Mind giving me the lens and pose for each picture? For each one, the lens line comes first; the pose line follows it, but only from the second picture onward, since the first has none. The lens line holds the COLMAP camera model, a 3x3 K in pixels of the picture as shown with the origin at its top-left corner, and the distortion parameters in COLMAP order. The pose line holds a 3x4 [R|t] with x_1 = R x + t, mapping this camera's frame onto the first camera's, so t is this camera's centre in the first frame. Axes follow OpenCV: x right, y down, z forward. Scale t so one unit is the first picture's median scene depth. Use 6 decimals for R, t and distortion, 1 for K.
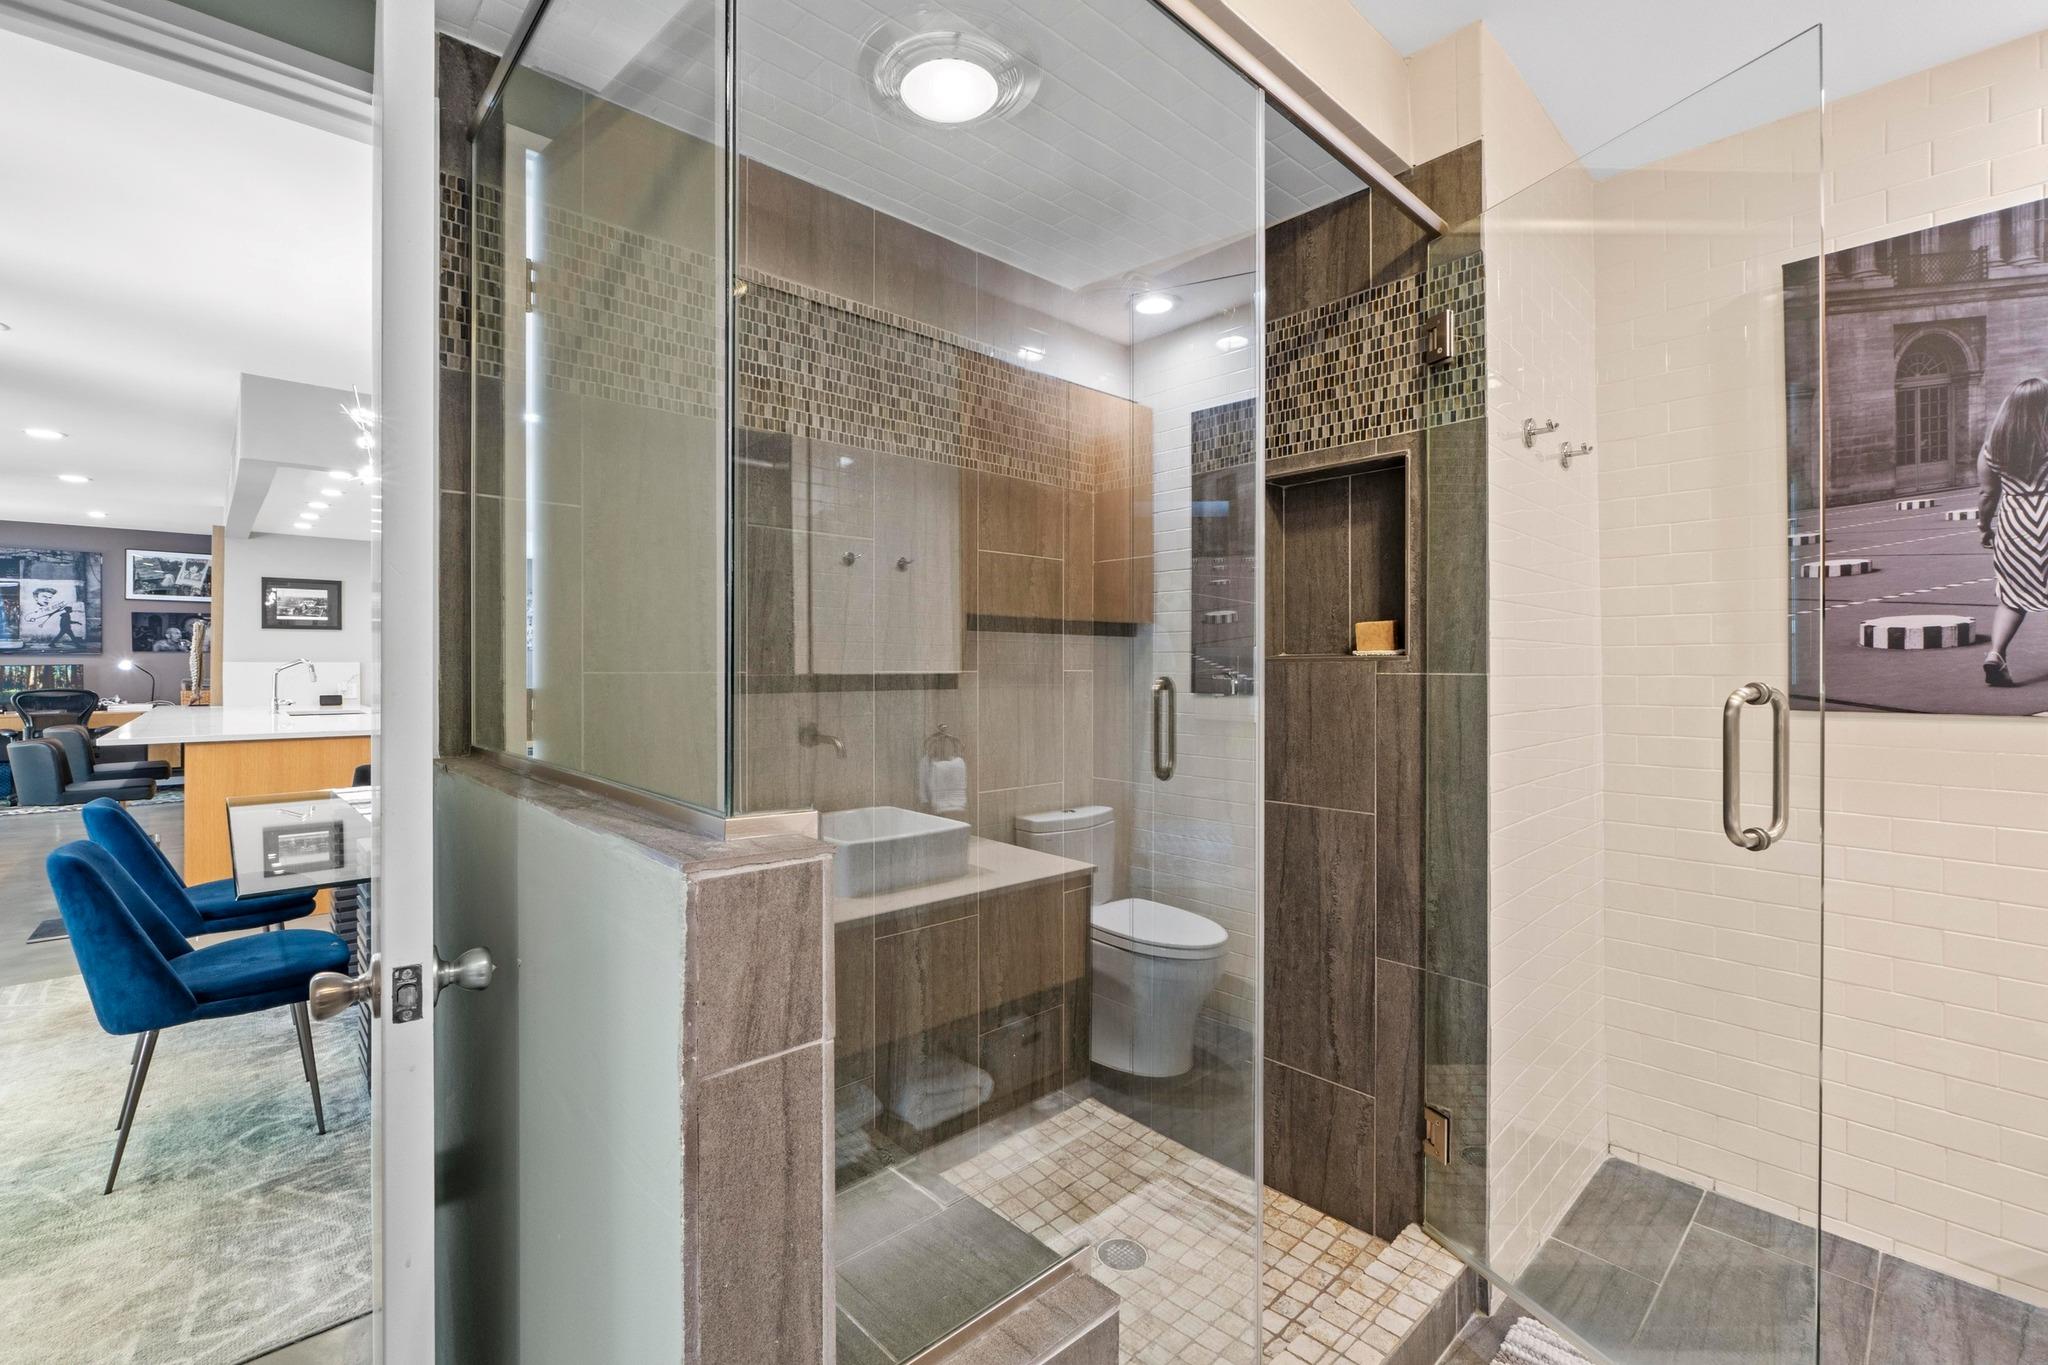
lens RADIAL K [[881.8, 0, 1024.8], [0, 881.8, 666.4], [0, 0, 1]] dist [-0.009296, 0.000198]
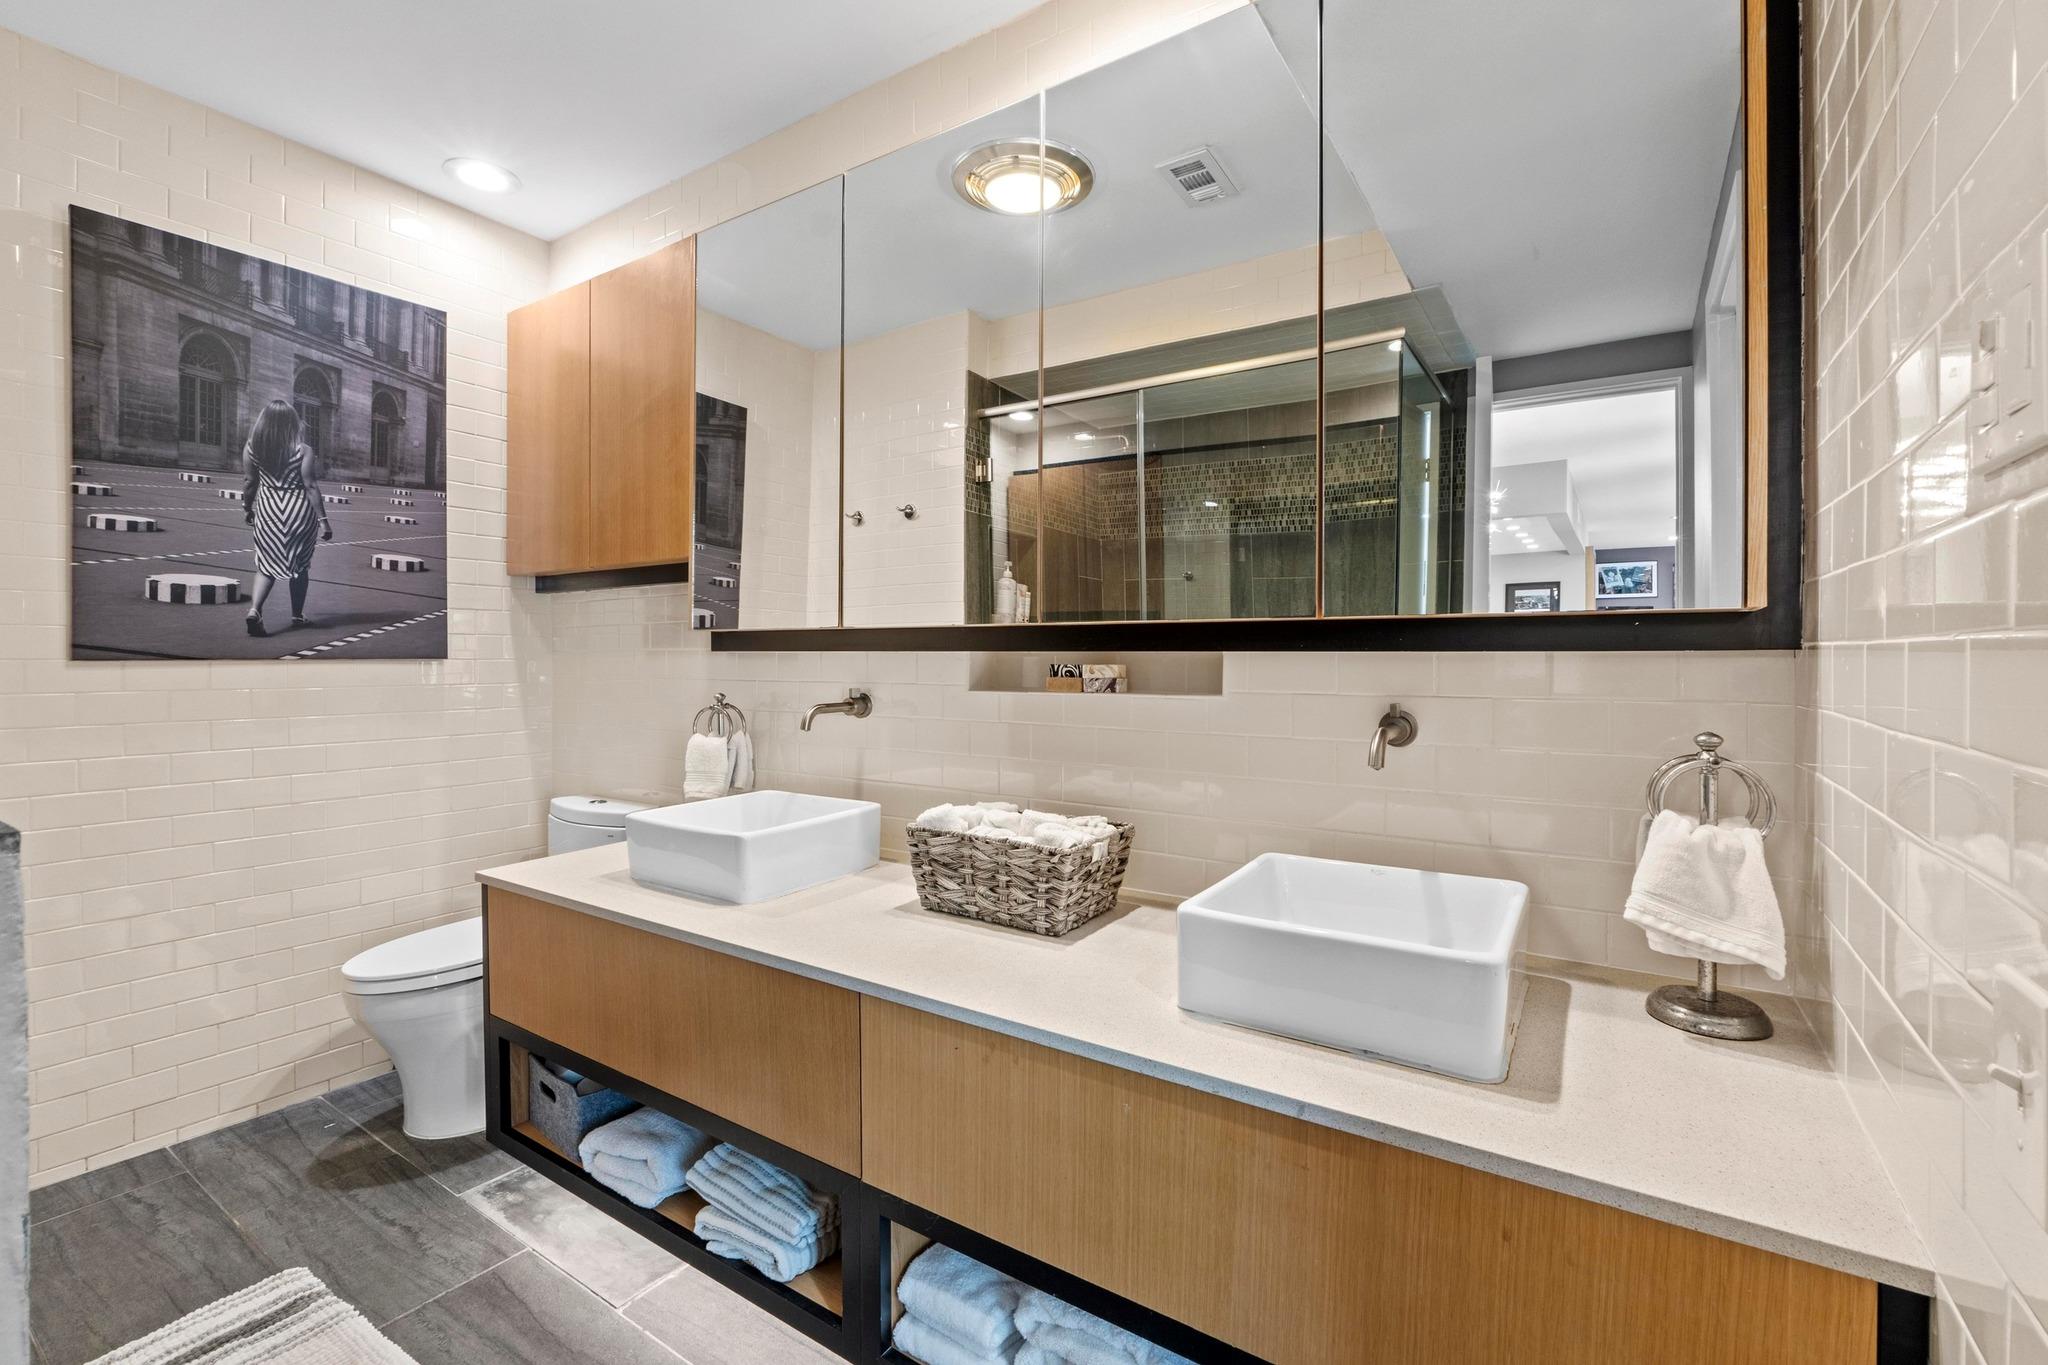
lens RADIAL K [[881.8, 0, 1026.4], [0, 881.8, 665.8], [0, 0, 1]] dist [-0.009296, 0.000198]
pose [[-0.236168, -0.014851, 0.971599, -0.362926], [-0.003785, 0.999890, 0.014363, 0.041648], [-0.971705, -0.000285, -0.236198, 0.209242]]
